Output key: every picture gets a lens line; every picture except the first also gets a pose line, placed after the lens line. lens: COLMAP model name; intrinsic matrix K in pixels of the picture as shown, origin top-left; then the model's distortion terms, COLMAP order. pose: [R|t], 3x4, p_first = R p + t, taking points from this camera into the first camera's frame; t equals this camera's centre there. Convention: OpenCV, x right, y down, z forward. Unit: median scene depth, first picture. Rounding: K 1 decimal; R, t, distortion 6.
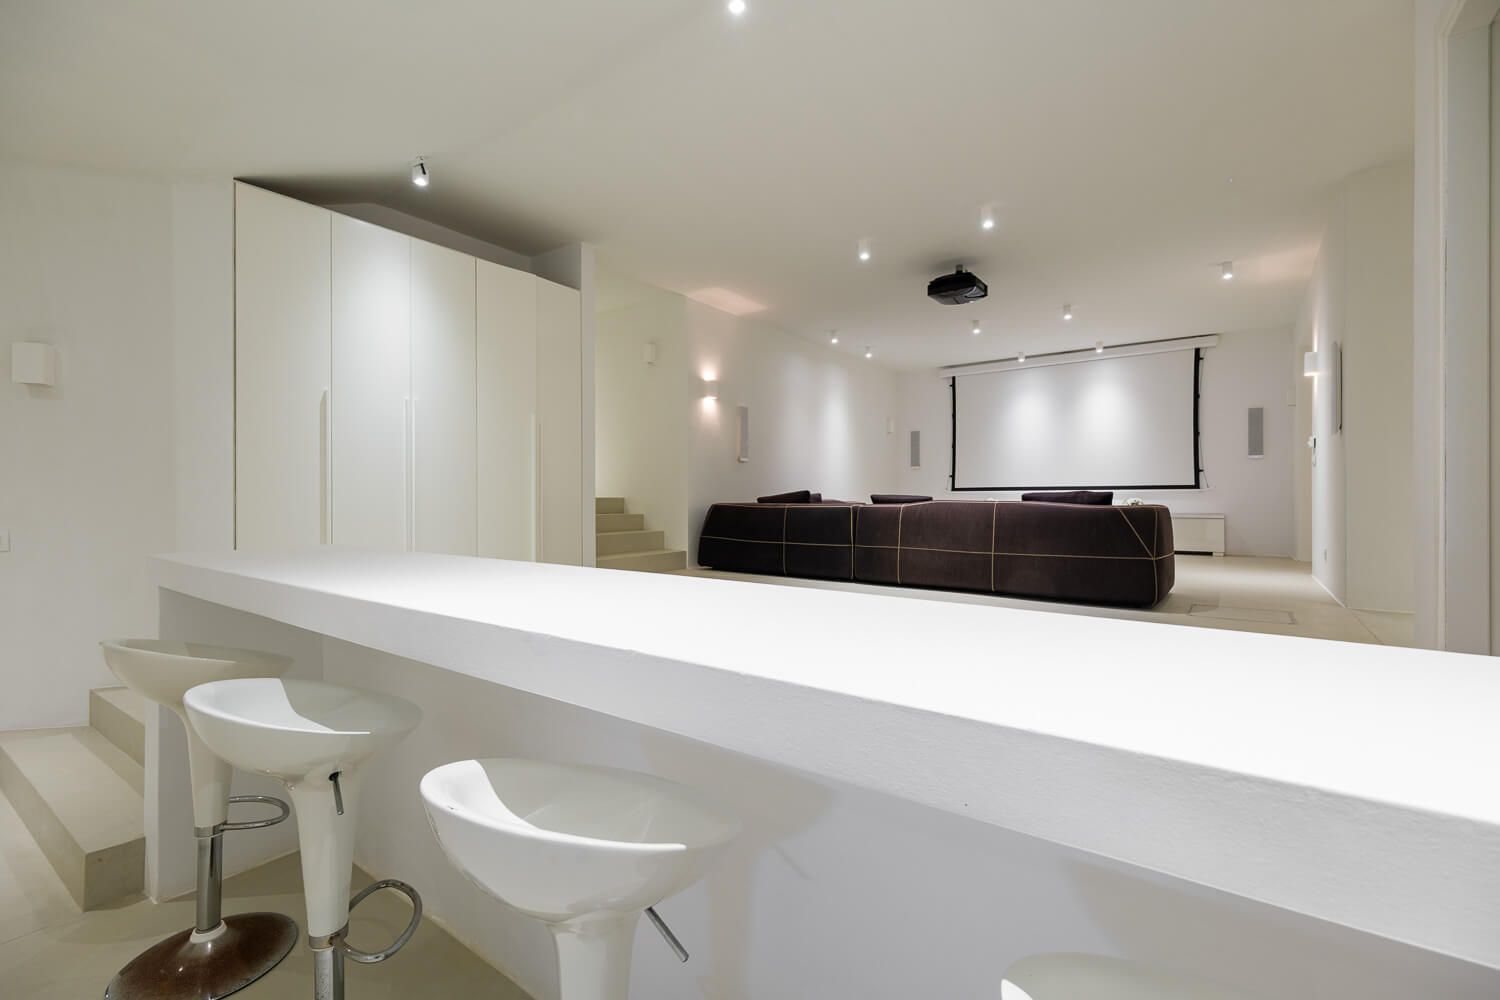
lens RADIAL K [[683.6, 0, 747.8], [0, 683.6, 503.4], [0, 0, 1]] dist [0.001188, -0.000025]
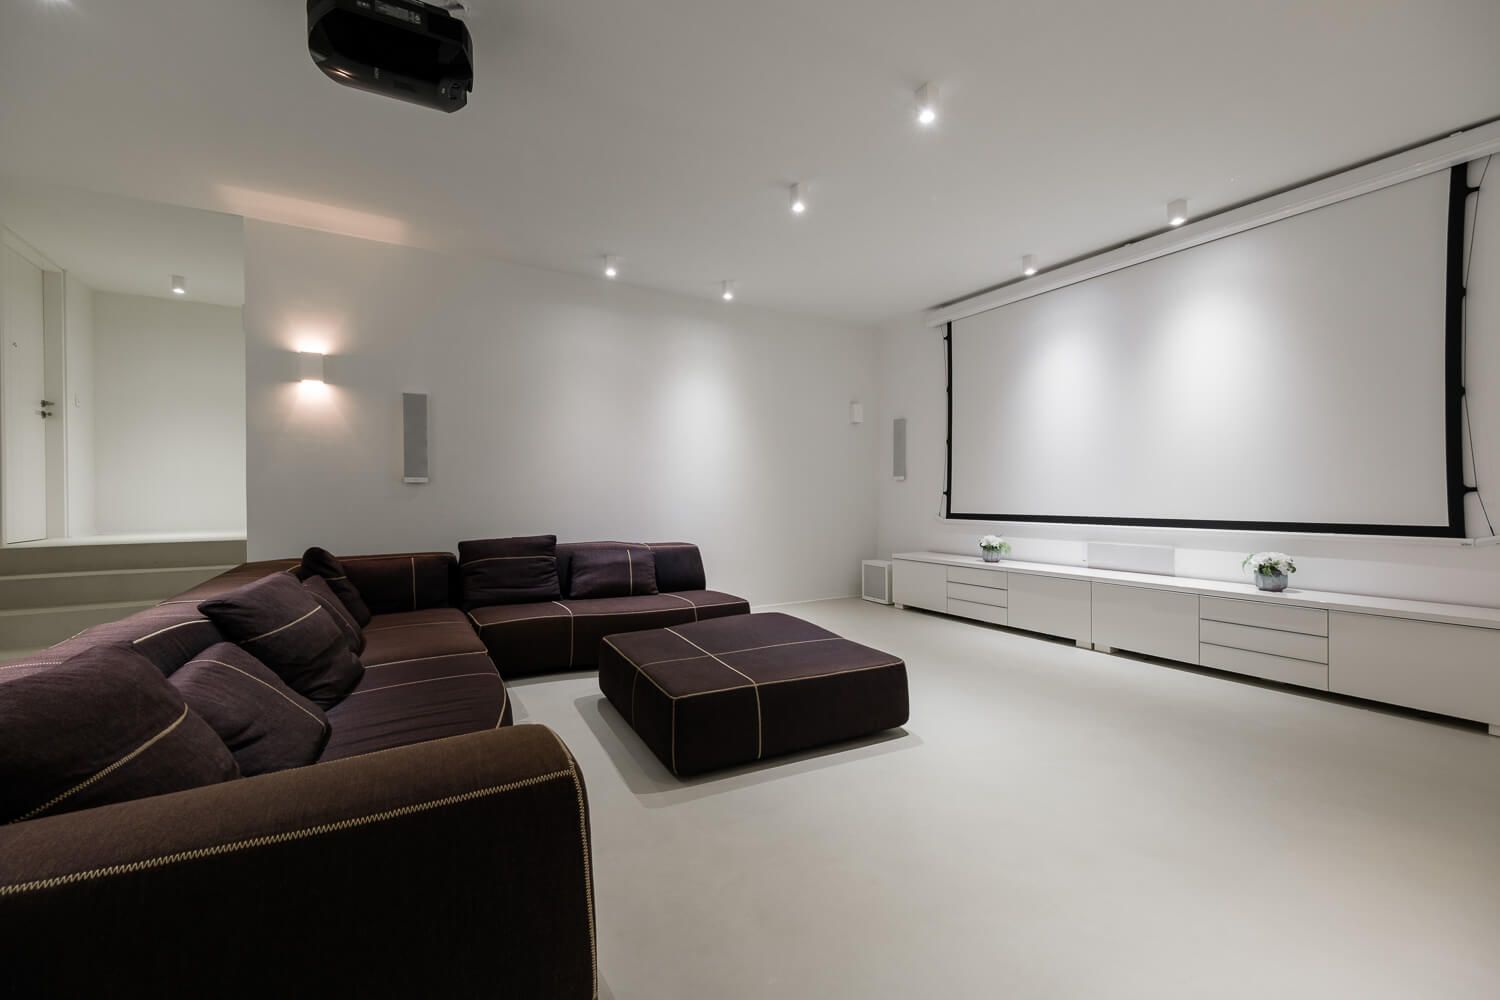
lens RADIAL K [[644.3, 0, 755.3], [0, 644.3, 500.7], [0, 0, 1]] dist [0.001549, -0.000274]
pose [[0.917196, 0.002944, -0.398426, 0.426005], [-0.001896, 0.999994, 0.003024, -0.040147], [0.398433, -0.002018, 0.917195, 0.498375]]
